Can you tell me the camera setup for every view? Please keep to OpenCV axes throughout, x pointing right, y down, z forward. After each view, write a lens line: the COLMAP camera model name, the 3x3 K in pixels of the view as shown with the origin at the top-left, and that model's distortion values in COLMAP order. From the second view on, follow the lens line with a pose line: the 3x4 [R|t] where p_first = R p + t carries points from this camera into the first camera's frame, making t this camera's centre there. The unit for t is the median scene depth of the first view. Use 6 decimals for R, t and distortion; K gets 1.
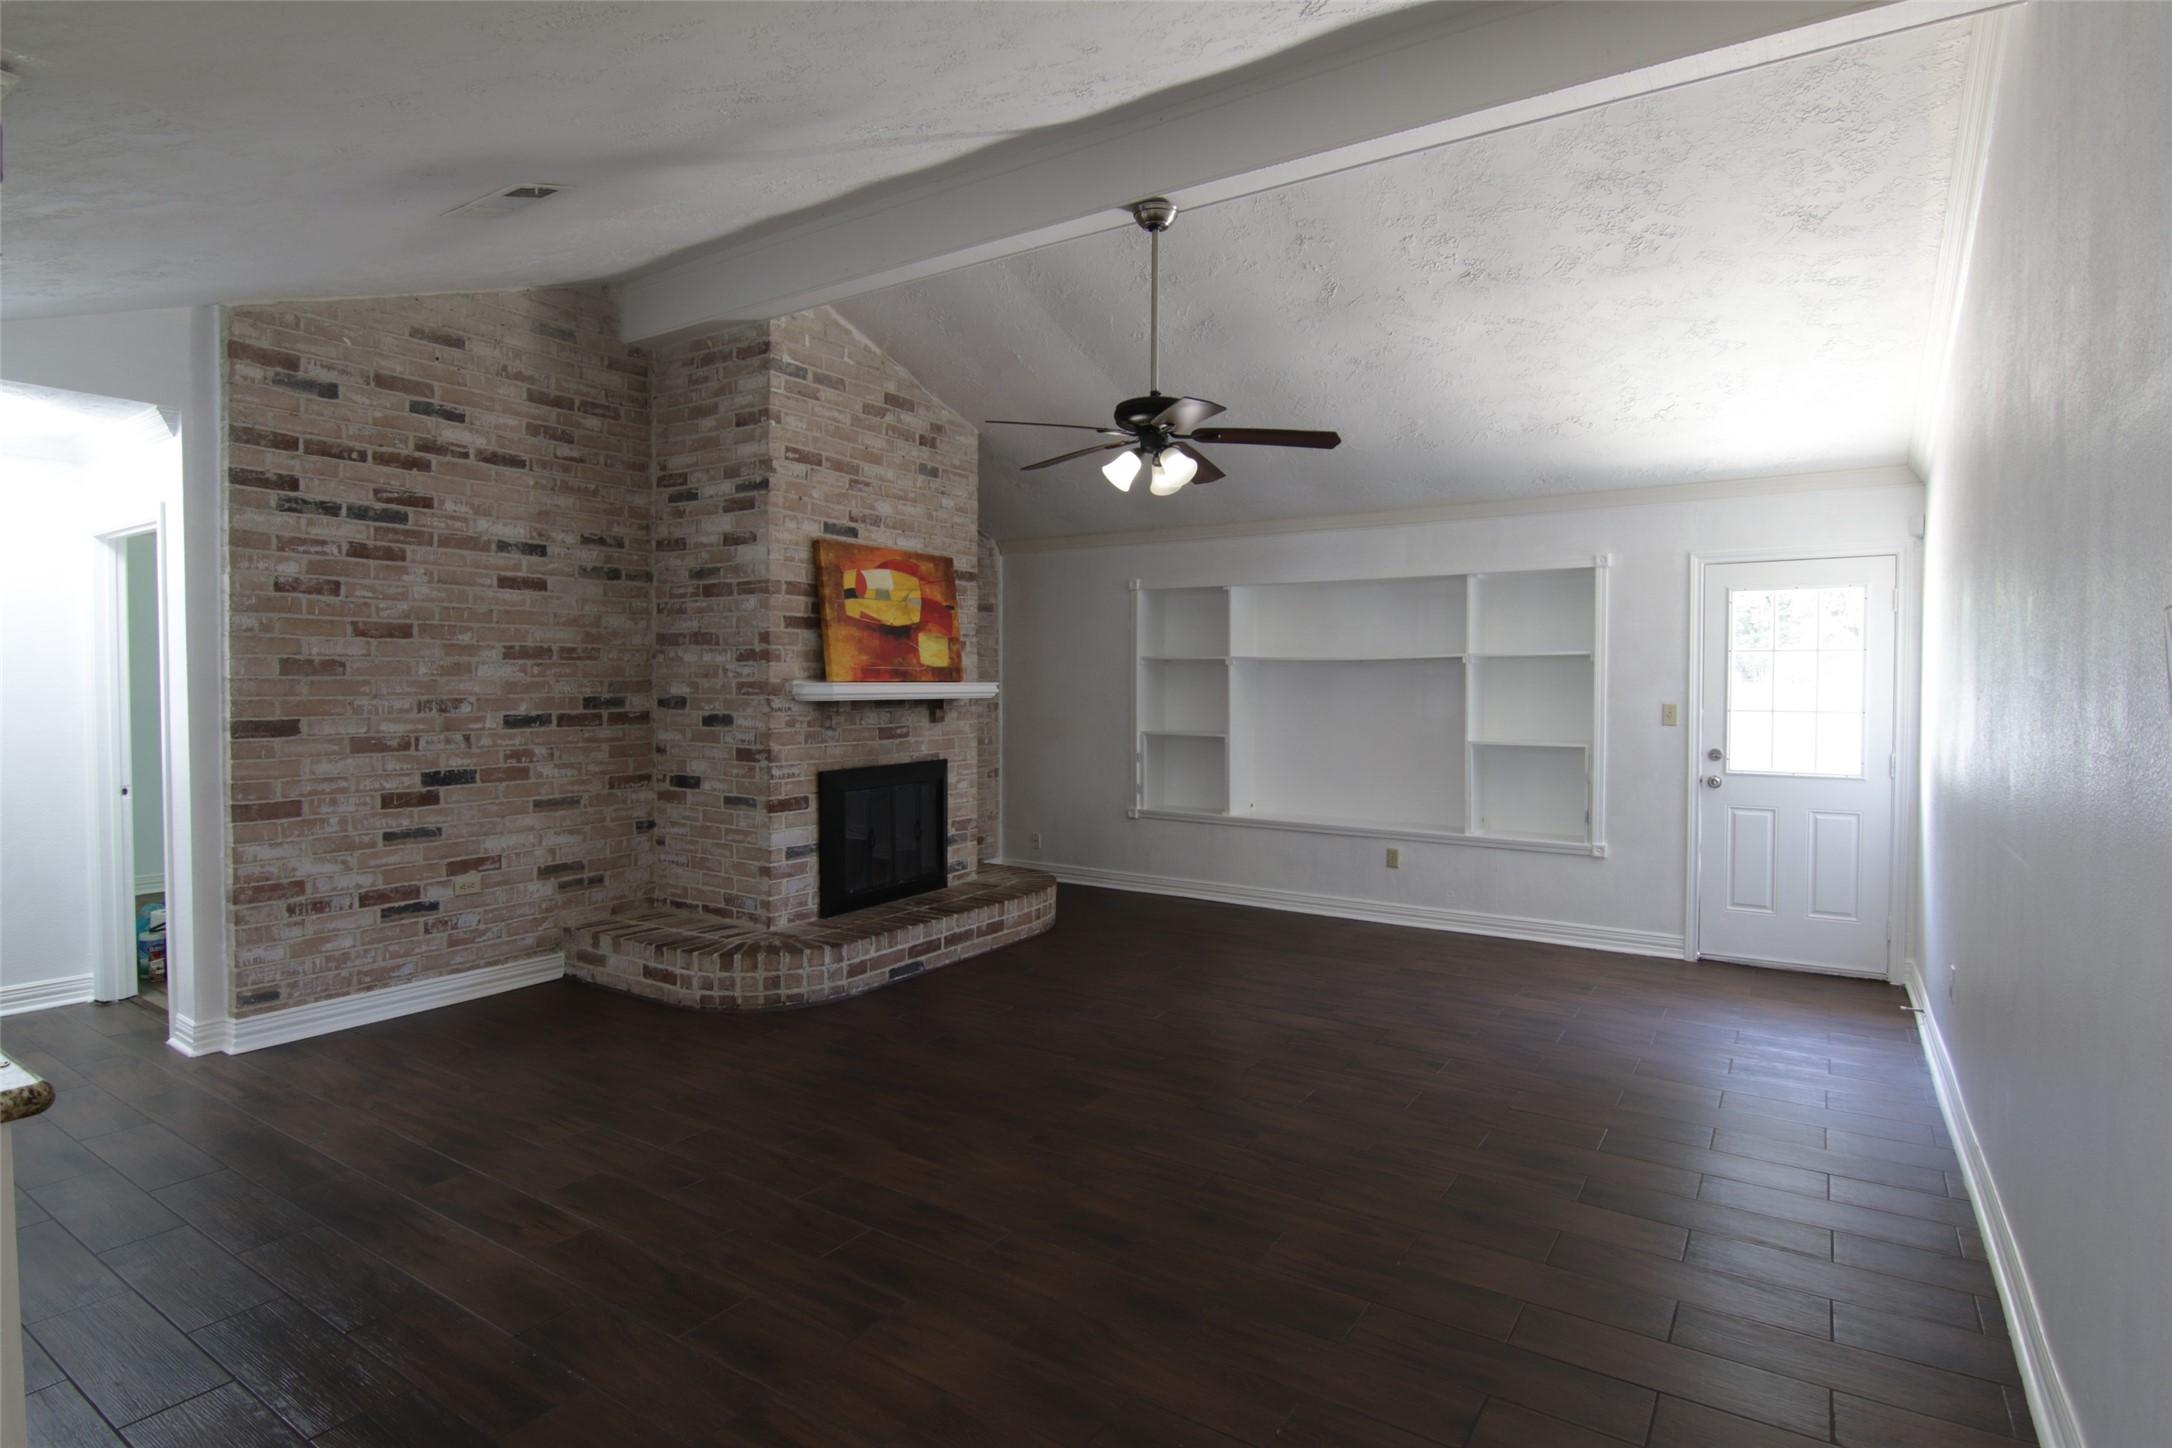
lens RADIAL K [[1108.6, 0, 1081.1], [0, 1108.6, 715.1], [0, 0, 1]] dist [0.000785, -0.016129]
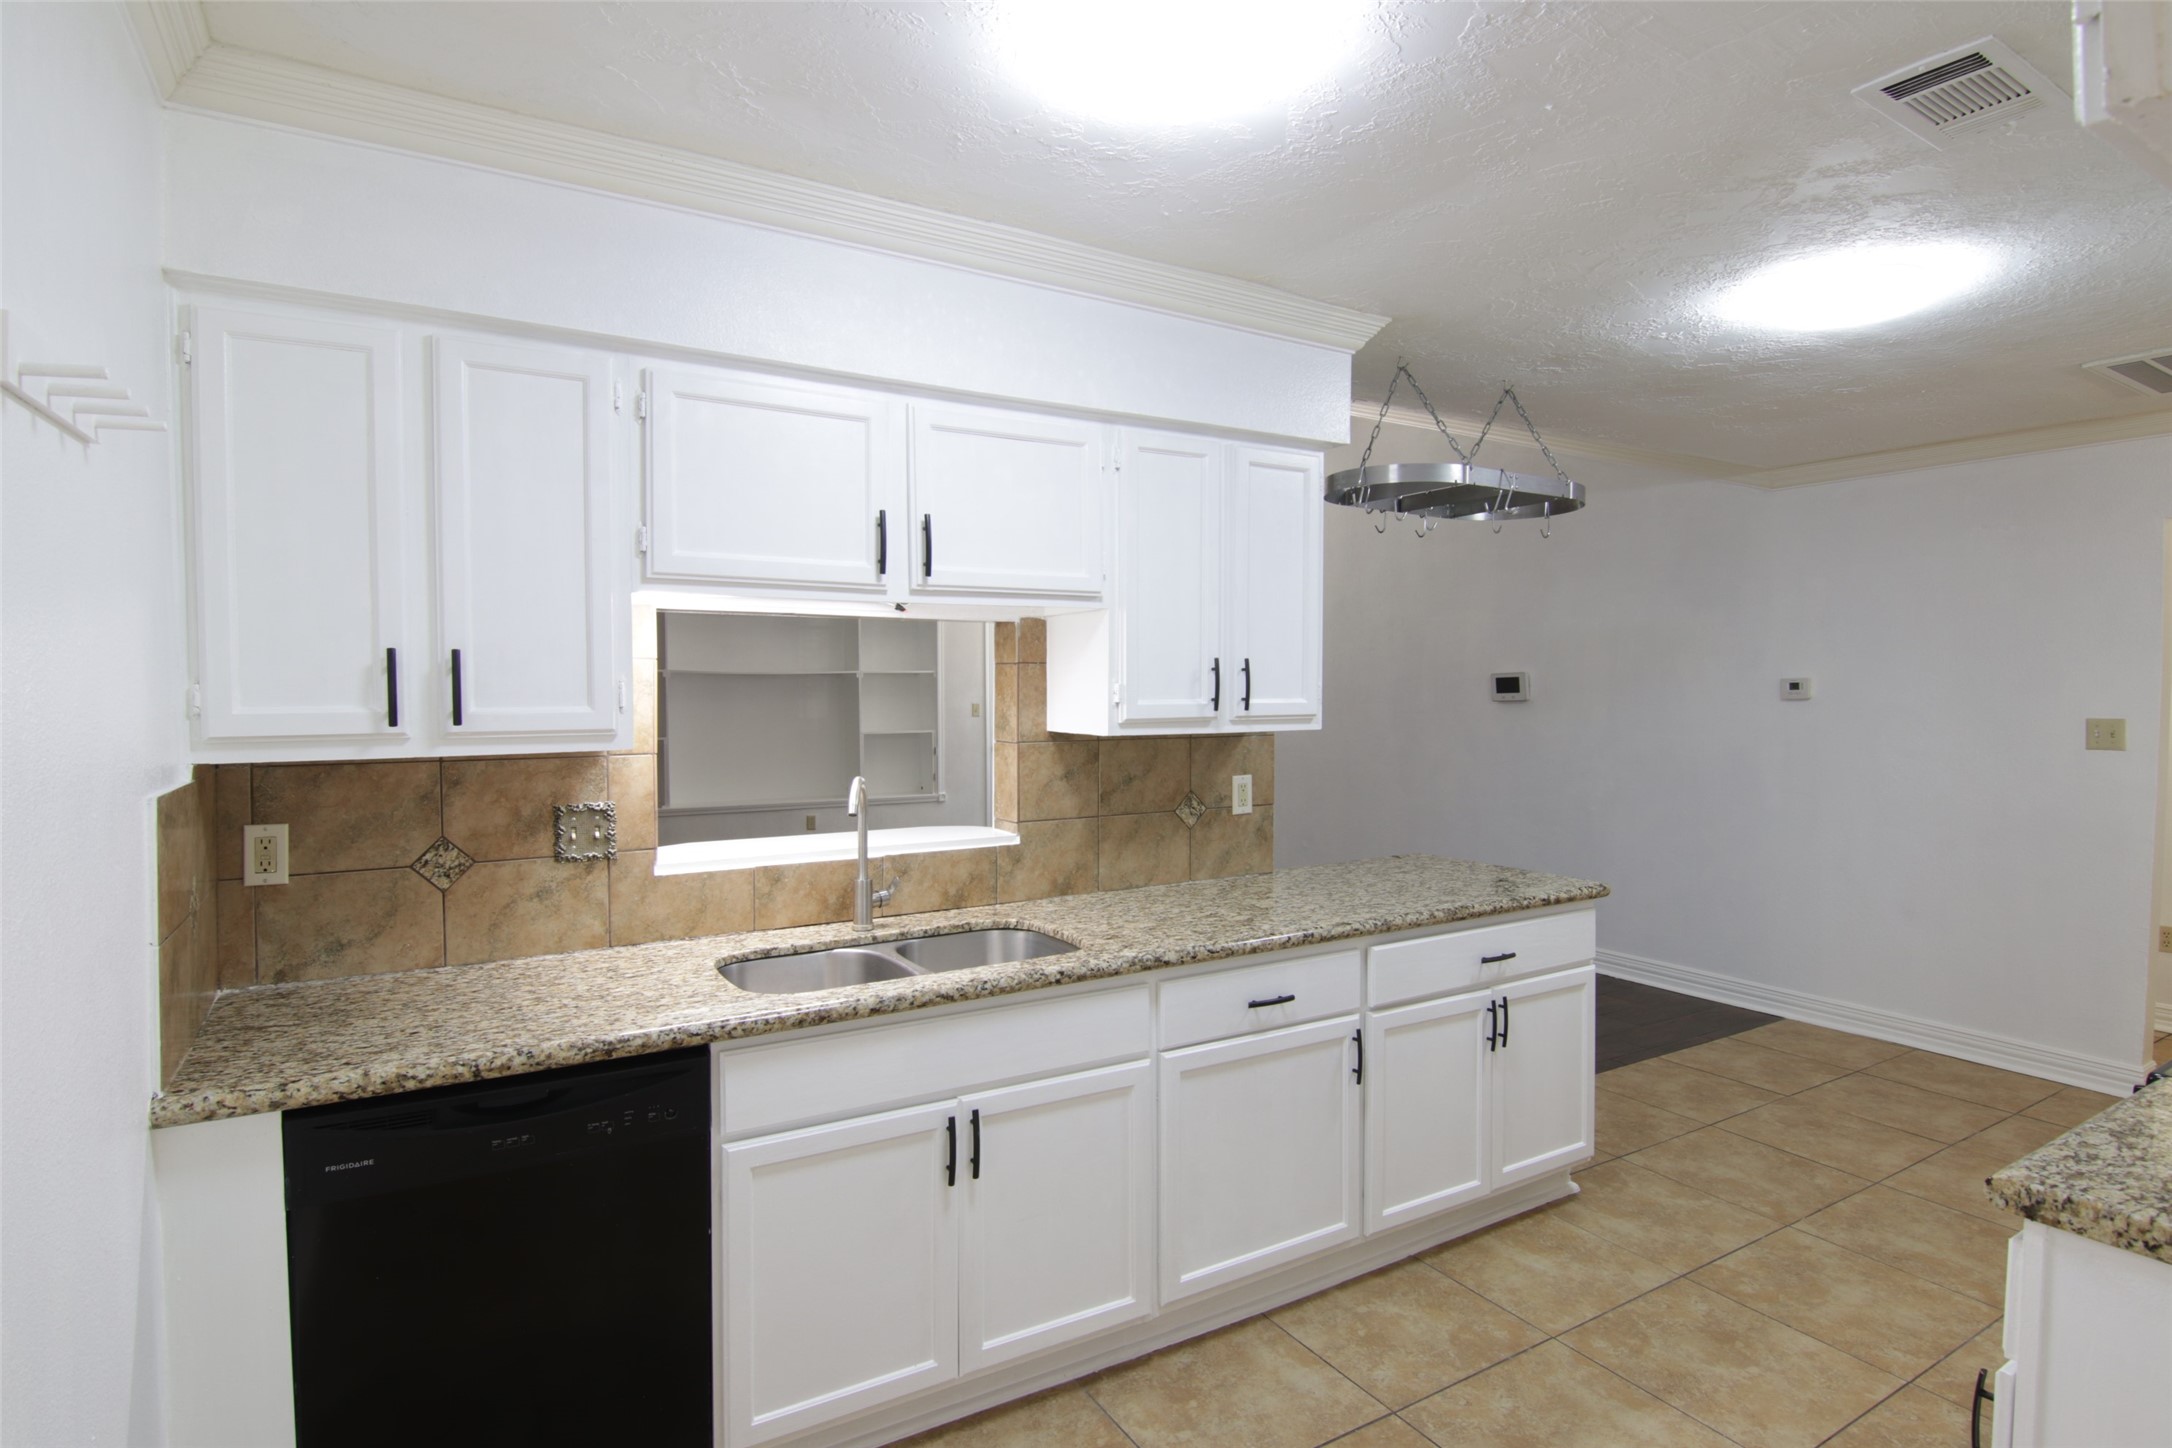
lens RADIAL K [[1108.6, 0, 1081.1], [0, 1108.6, 715.1], [0, 0, 1]] dist [0.000785, -0.016129]
pose [[0.431887, -0.027761, 0.901500, -0.970250], [0.031131, 0.999389, 0.015861, -0.015126], [-0.901390, 0.021214, 0.432488, 0.154132]]
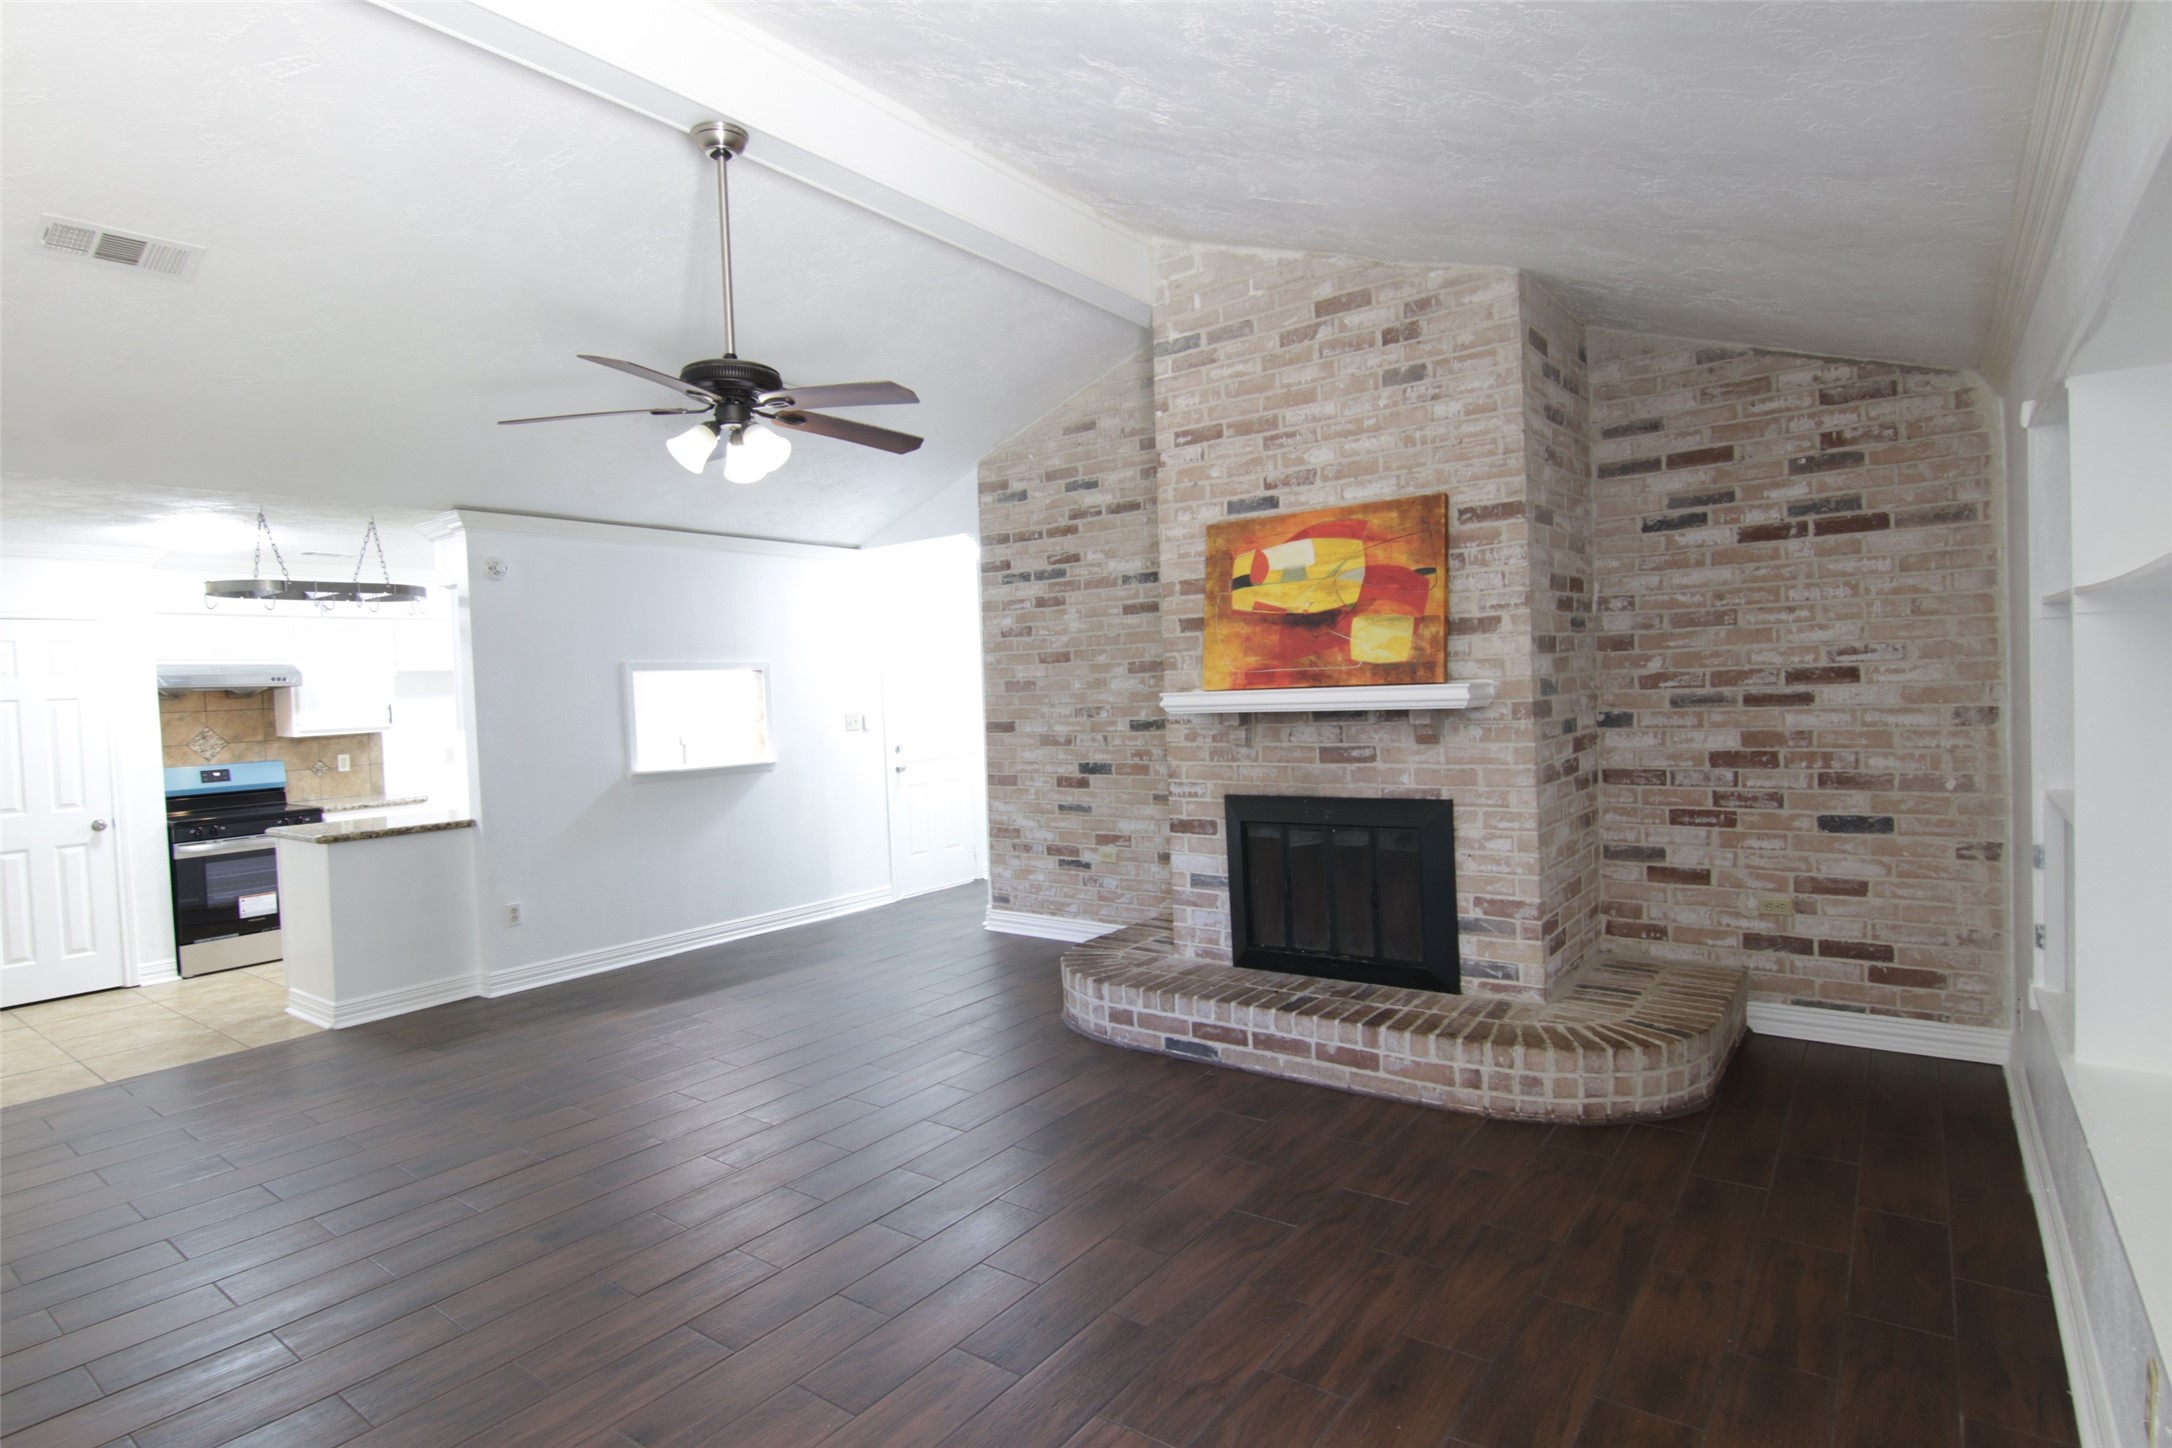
lens RADIAL K [[1108.6, 0, 1081.1], [0, 1108.6, 715.1], [0, 0, 1]] dist [0.000785, -0.016129]
pose [[-0.062178, 0.024396, -0.997767, 0.651035], [0.006695, 0.999689, 0.024025, -0.033164], [0.998043, -0.005186, -0.062322, 0.976226]]
